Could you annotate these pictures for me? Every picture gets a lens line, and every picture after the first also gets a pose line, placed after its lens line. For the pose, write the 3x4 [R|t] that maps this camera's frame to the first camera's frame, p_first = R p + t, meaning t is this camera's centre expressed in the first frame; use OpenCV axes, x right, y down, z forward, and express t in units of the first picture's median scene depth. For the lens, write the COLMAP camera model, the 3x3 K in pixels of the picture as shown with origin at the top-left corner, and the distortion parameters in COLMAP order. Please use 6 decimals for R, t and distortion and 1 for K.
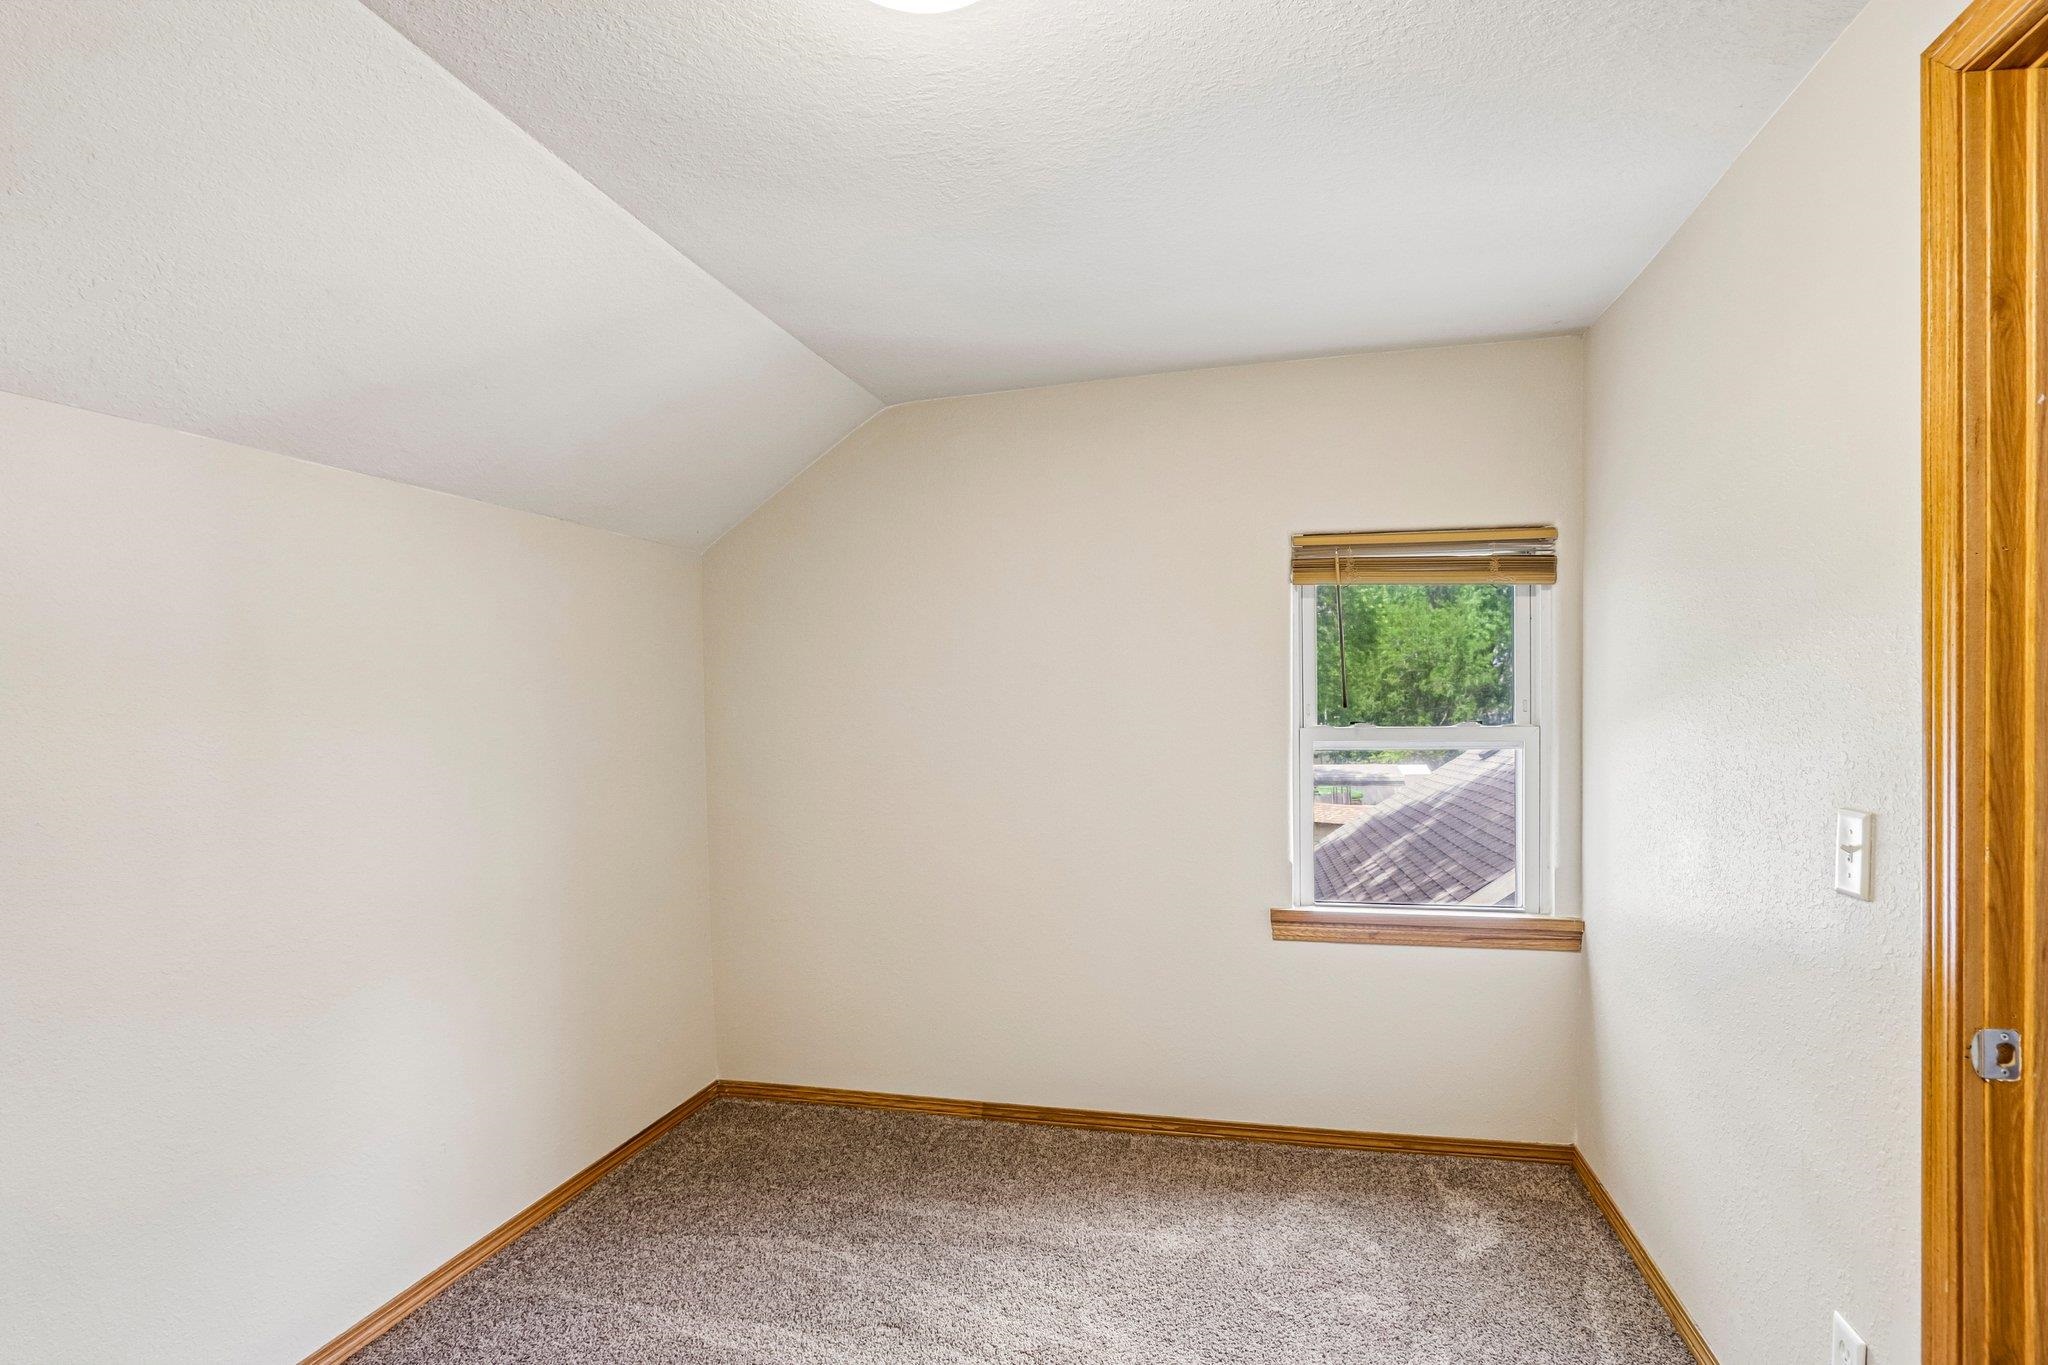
lens RADIAL K [[987.5, 0, 1040.9], [0, 987.5, 734.3], [0, 0, 1]] dist [-0.014215, 0.003082]
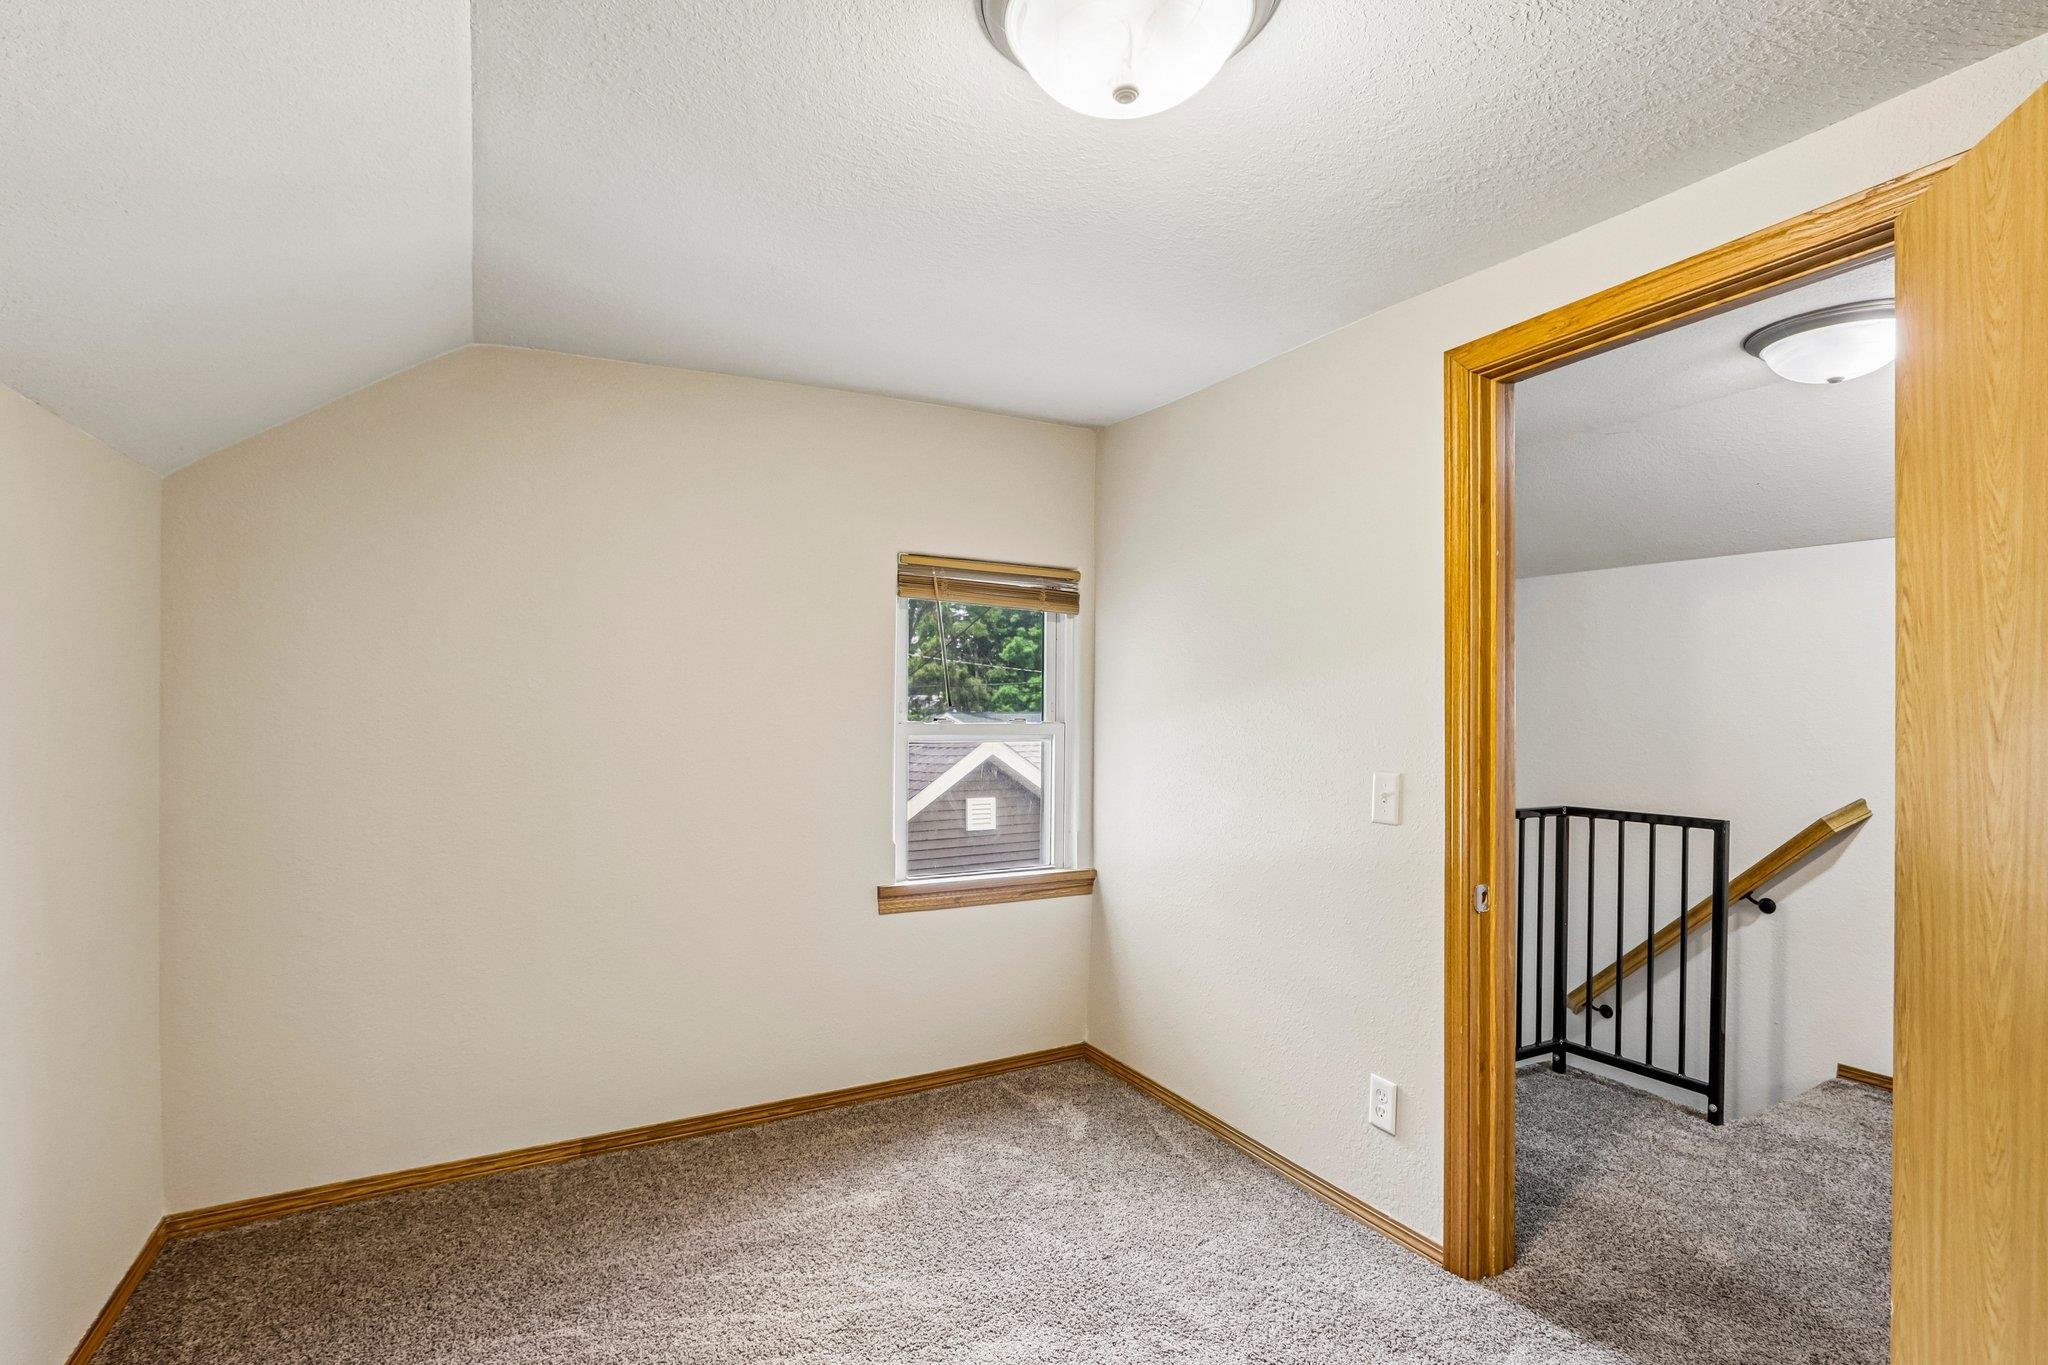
lens RADIAL K [[987.5, 0, 993.3], [0, 987.5, 718.7], [0, 0, 1]] dist [-0.014215, 0.003082]
pose [[0.751232, 0.005822, 0.660013, -0.425289], [0.002427, 0.999930, -0.011583, 0.001196], [-0.660034, 0.010303, 0.751165, 0.084851]]
